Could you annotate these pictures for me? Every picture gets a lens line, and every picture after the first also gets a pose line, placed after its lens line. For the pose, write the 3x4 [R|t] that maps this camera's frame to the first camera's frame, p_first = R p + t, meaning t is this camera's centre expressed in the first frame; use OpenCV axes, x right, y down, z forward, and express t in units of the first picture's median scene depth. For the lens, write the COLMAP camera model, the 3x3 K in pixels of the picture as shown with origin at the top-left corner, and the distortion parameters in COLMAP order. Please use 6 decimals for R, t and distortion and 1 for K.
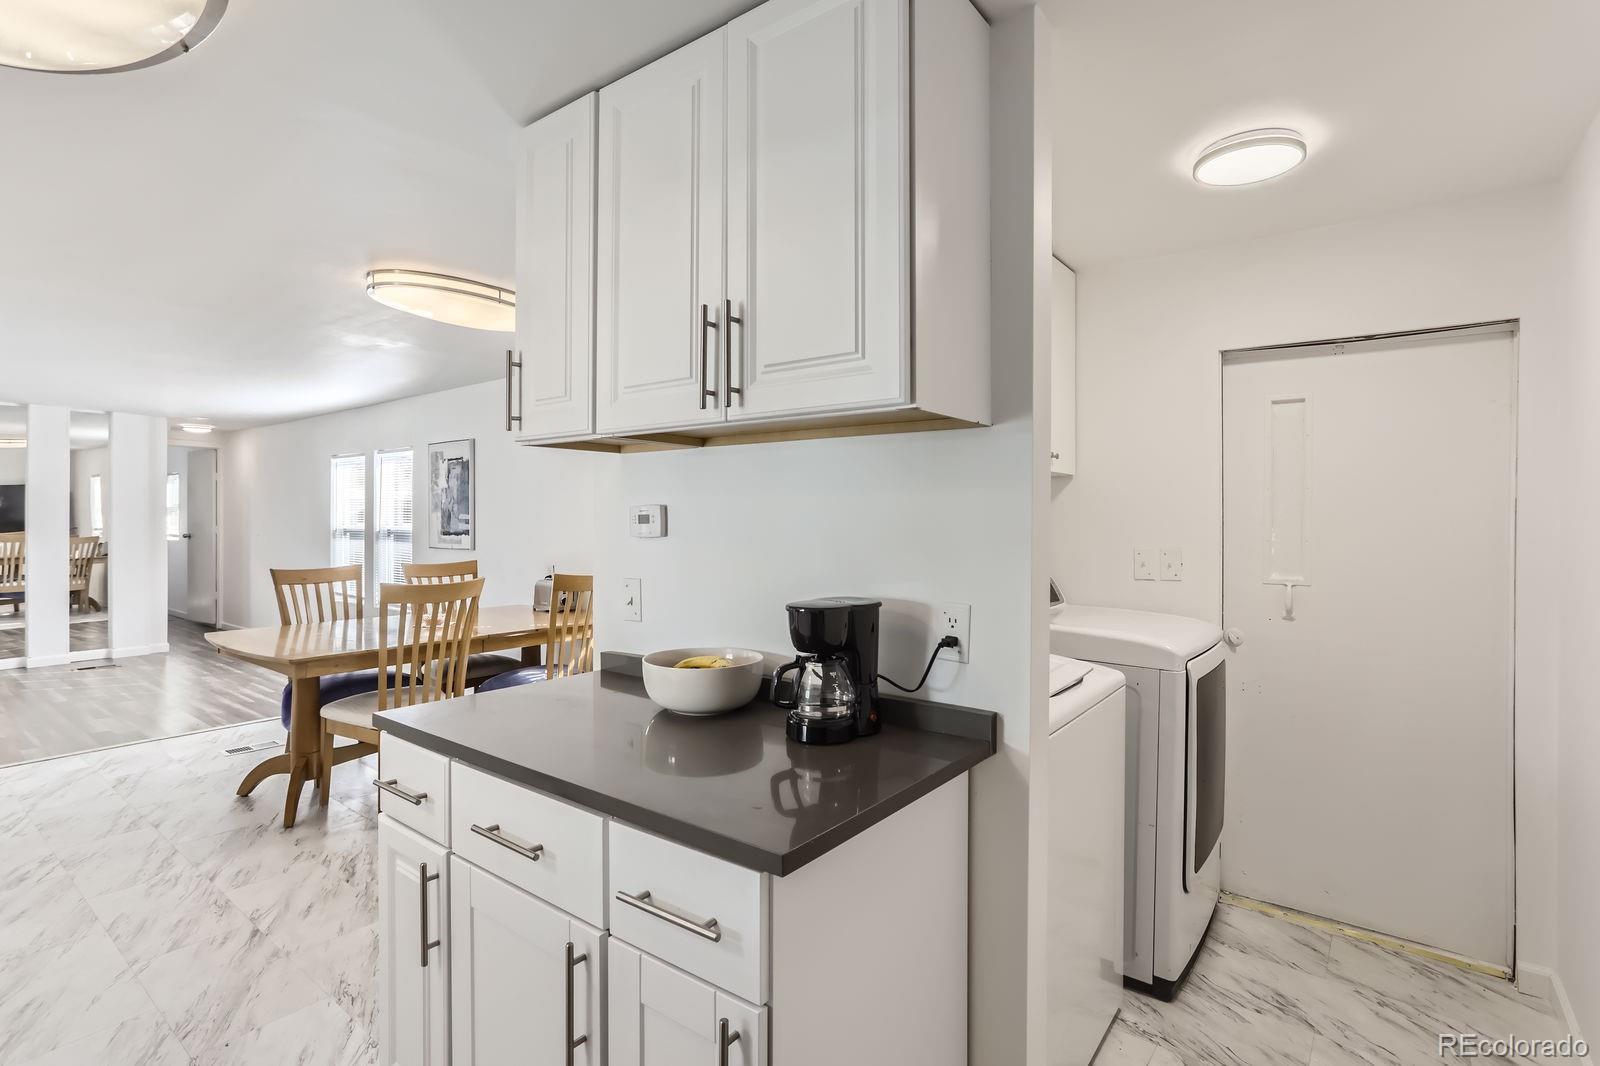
lens RADIAL K [[775.5, 0, 800.0], [0, 775.5, 533.0], [0, 0, 1]] dist [-0.000108, 0.000443]
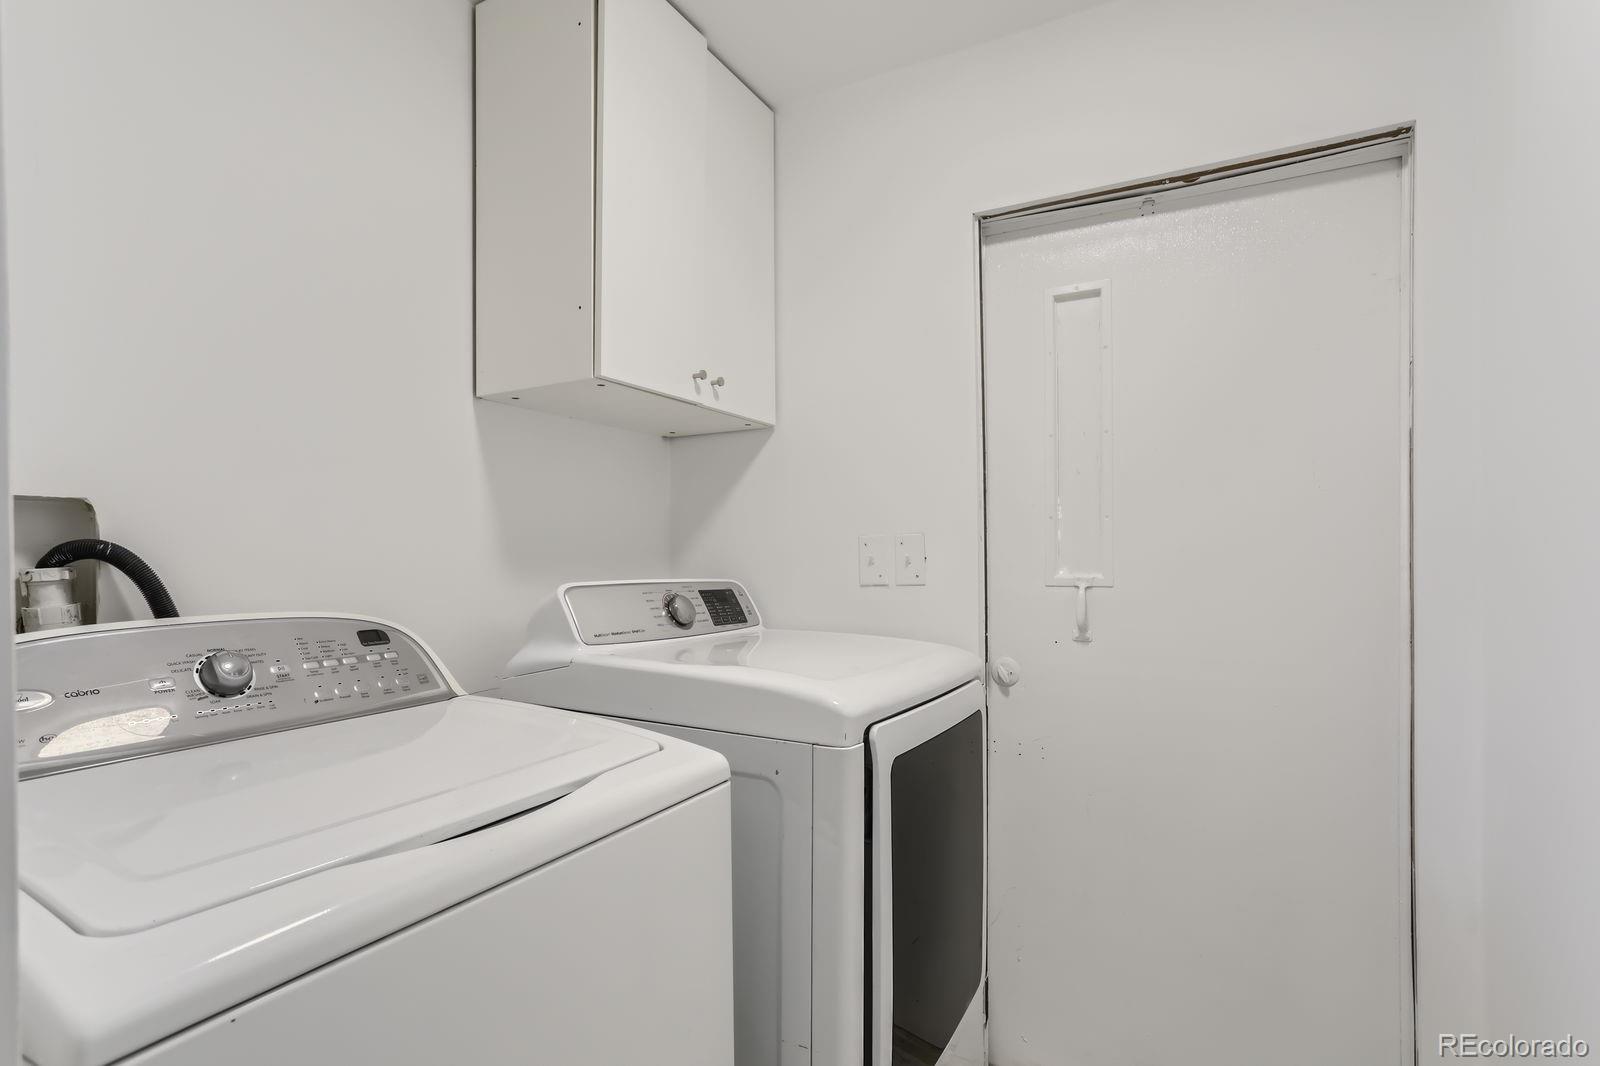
lens RADIAL K [[808.9, 0, 799.0], [0, 808.9, 583.2], [0, 0, 1]] dist [-0.000967, -0.000280]
pose [[0.987955, -0.019556, 0.153500, 0.302038], [0.017942, 0.999768, 0.011898, 0.052286], [-0.153698, -0.009001, 0.988077, 0.384434]]
